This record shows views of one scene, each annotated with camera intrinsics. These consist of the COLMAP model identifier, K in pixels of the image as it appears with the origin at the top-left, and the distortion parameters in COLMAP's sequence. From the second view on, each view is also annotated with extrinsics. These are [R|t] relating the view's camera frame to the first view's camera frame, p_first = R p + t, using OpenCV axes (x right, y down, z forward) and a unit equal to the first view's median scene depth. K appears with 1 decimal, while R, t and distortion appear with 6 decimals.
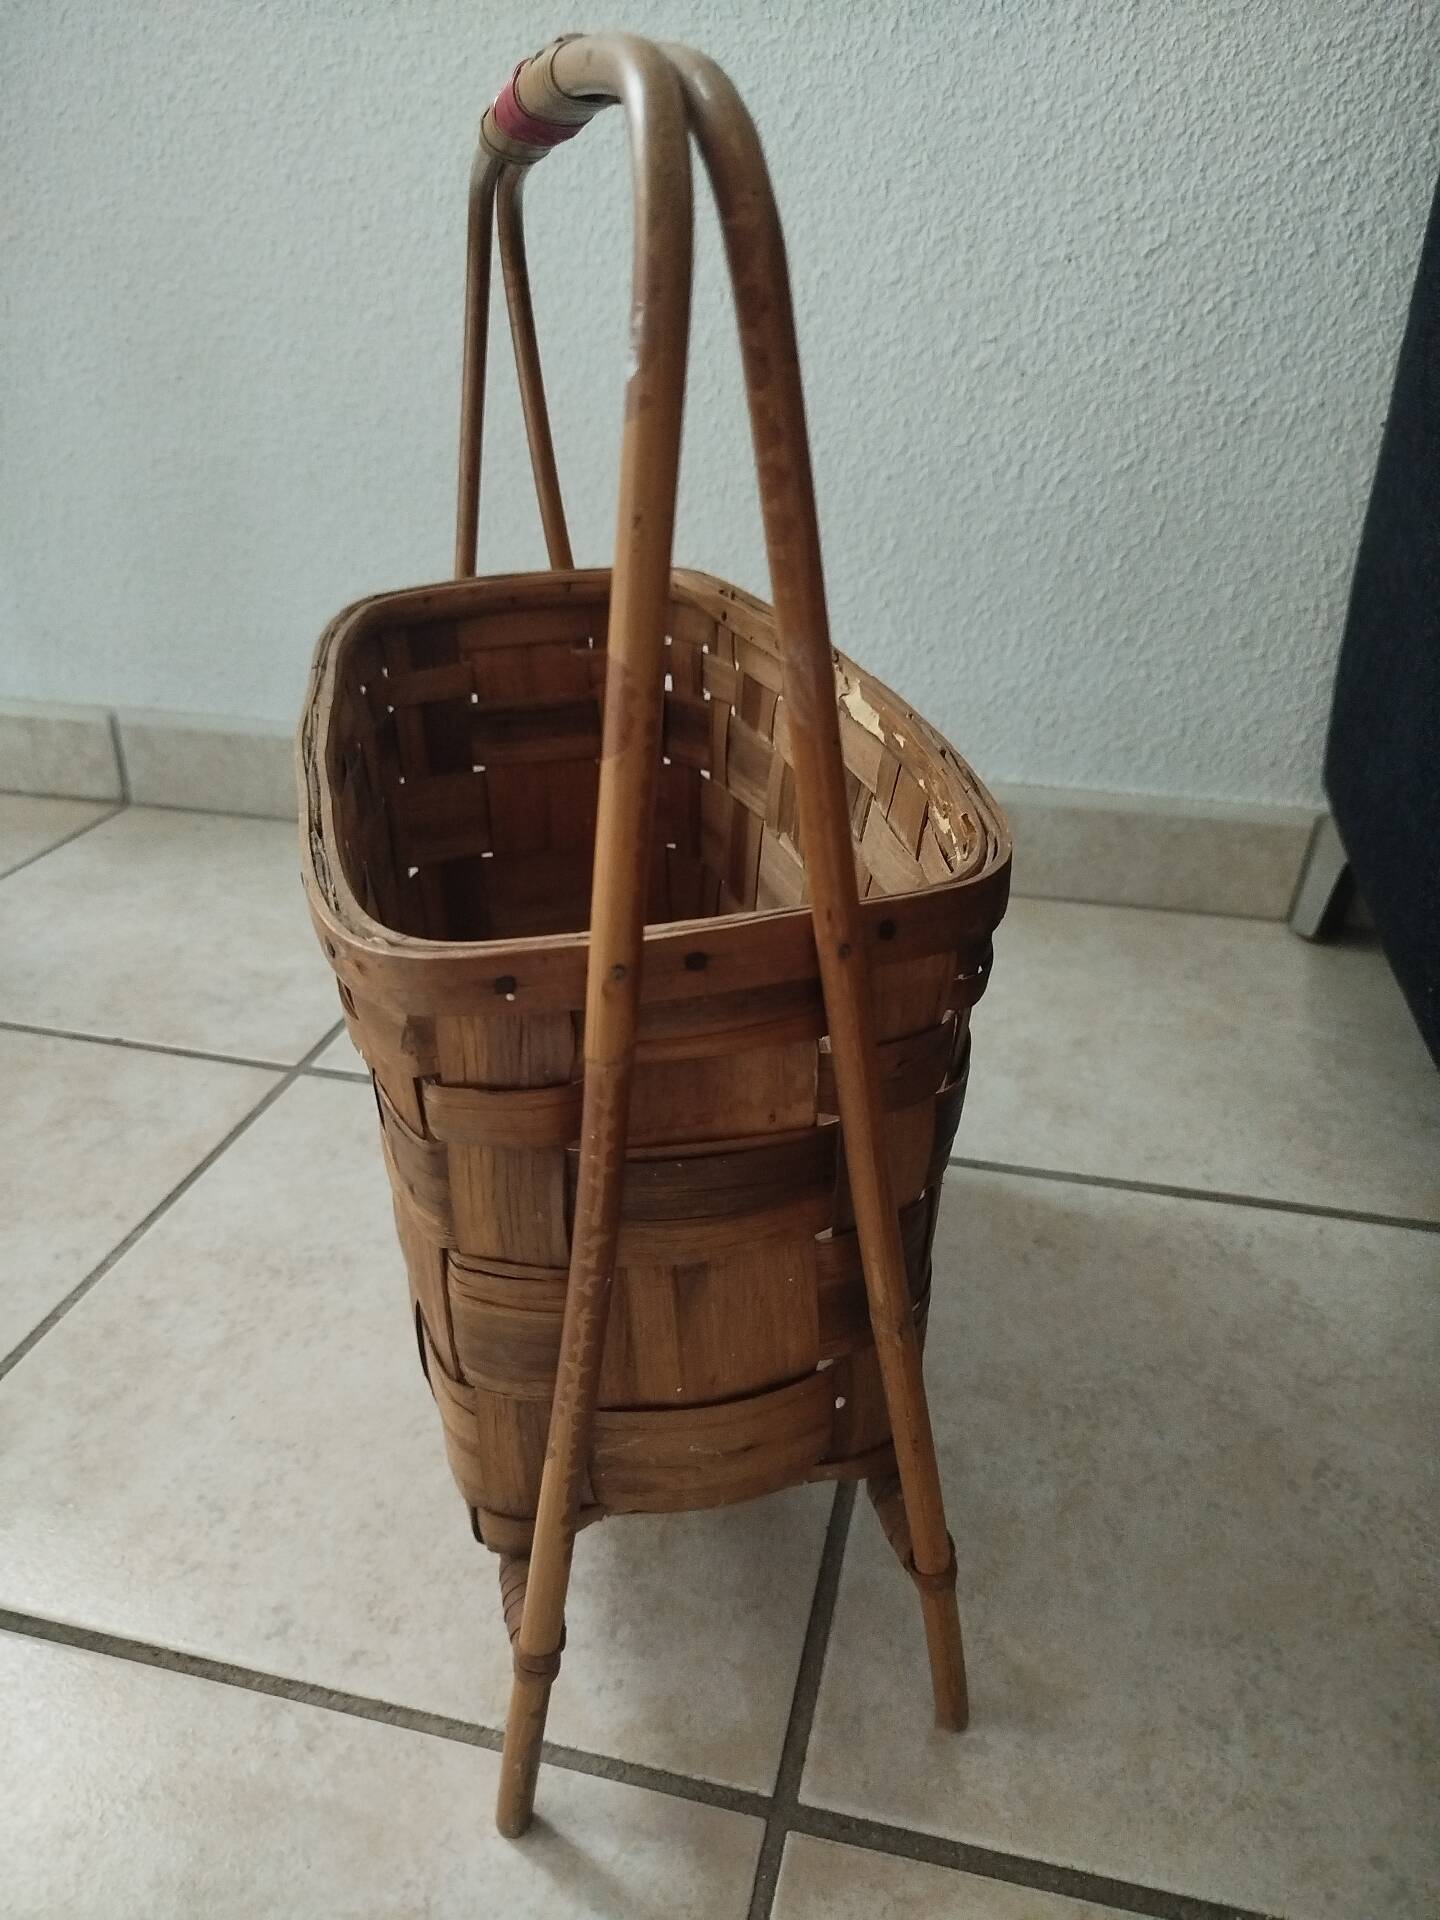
lens RADIAL K [[1381.2, 0, 711.2], [0, 1381.2, 937.4], [0, 0, 1]] dist [-0.007602, 0.012374]
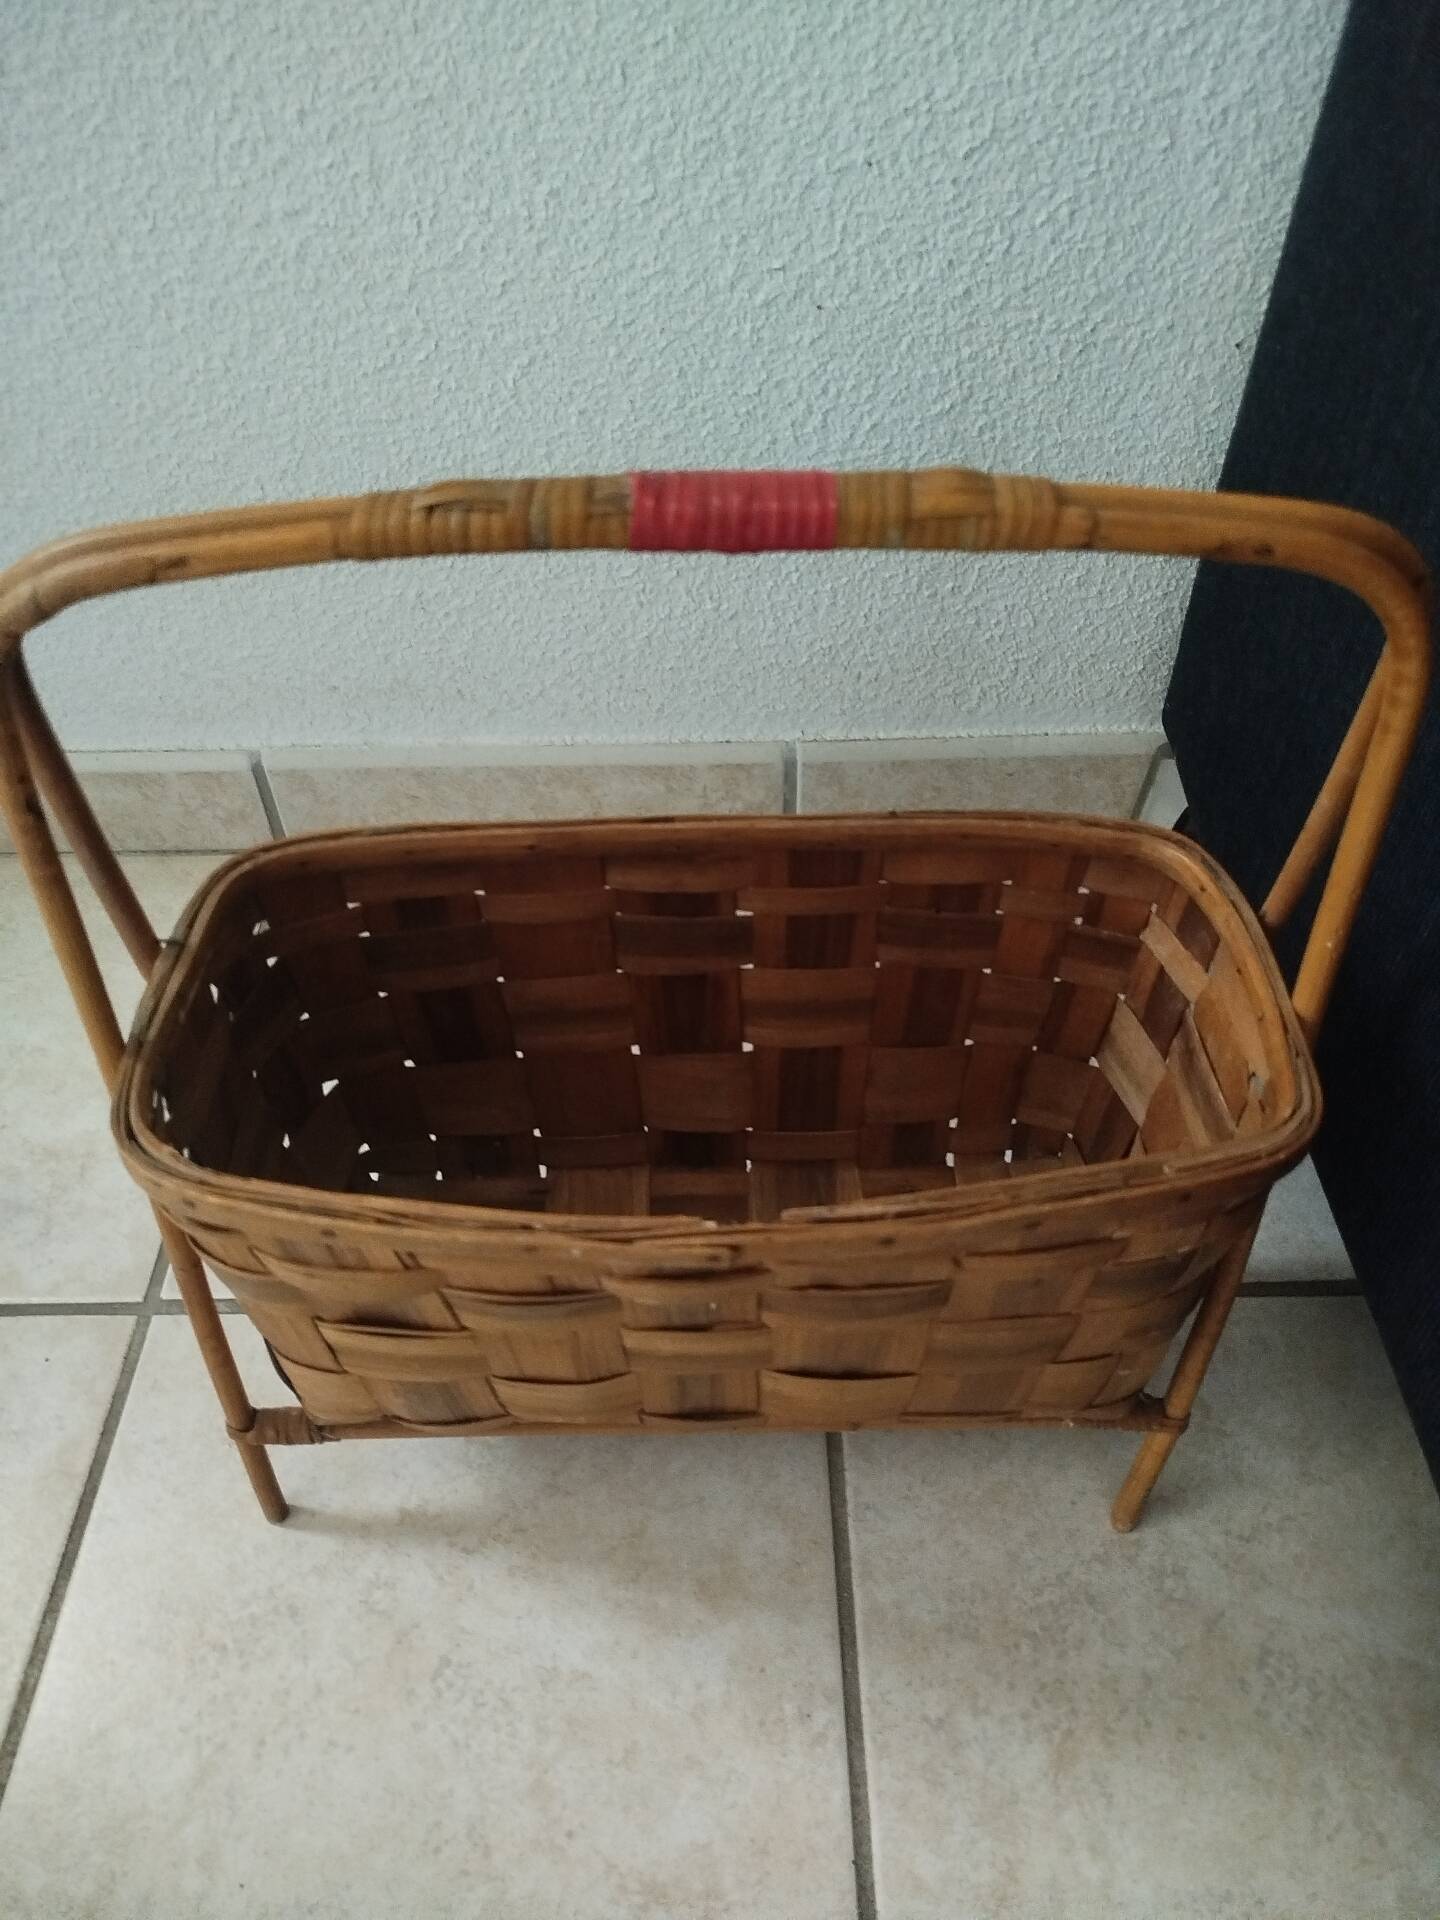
lens RADIAL K [[1381.2, 0, 709.7], [0, 1381.2, 952.1], [0, 0, 1]] dist [-0.007602, 0.012374]
pose [[0.969672, -0.193329, 0.149535, -0.028769], [0.129080, 0.924613, 0.358369, -0.369204], [-0.207545, -0.328199, 0.921526, 0.158497]]
